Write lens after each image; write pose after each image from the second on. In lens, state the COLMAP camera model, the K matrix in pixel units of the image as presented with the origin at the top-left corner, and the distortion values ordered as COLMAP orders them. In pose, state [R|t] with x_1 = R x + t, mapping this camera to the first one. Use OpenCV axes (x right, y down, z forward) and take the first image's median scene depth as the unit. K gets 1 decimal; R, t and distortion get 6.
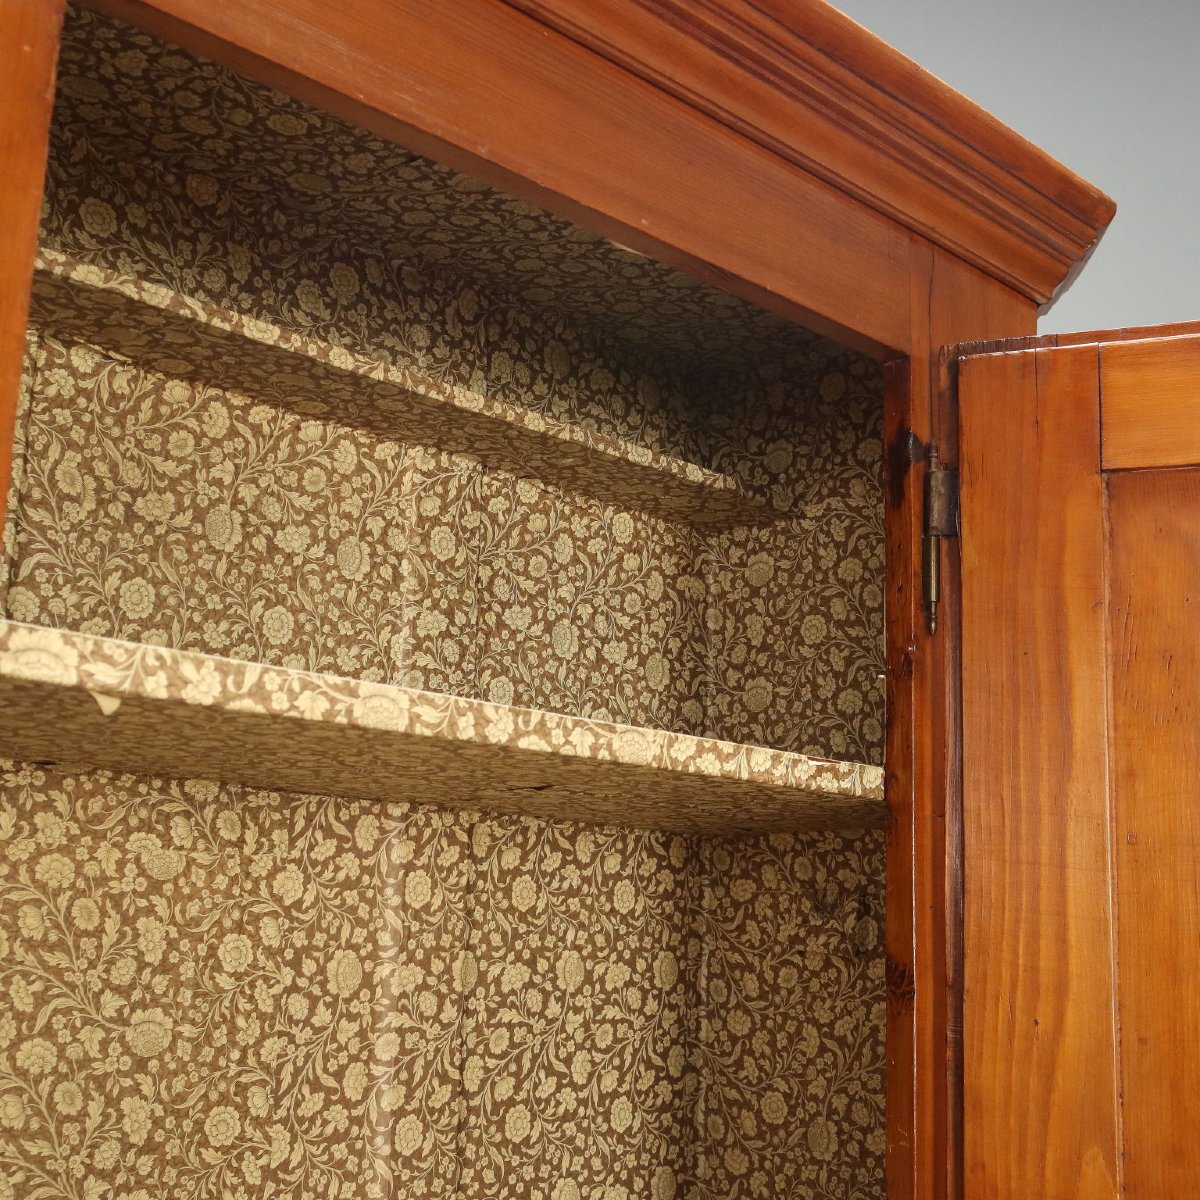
lens RADIAL K [[1646.5, 0, 600.0], [0, 1646.5, 600.0], [0, 0, 1]] dist [-0.031583, 0.052617]
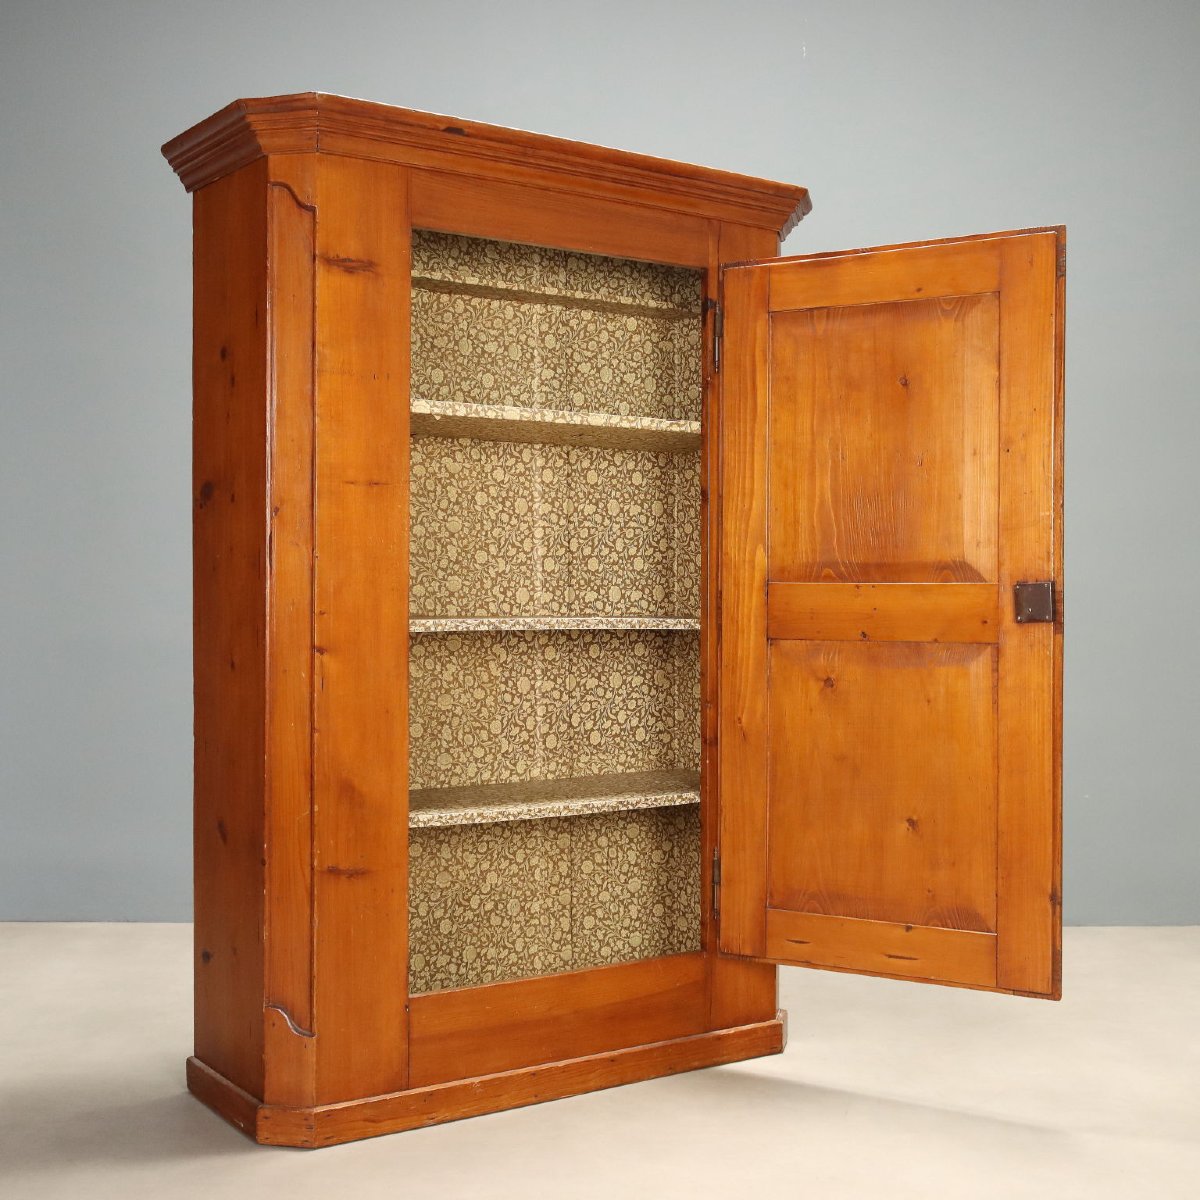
lens RADIAL K [[1646.5, 0, 600.0], [0, 1646.5, 600.0], [0, 0, 1]] dist [-0.031583, 0.052617]
pose [[0.985790, -0.032118, -0.164881, 0.414909], [0.065056, 0.977948, 0.198458, -0.154071], [0.154871, -0.206365, 0.966141, -1.638595]]
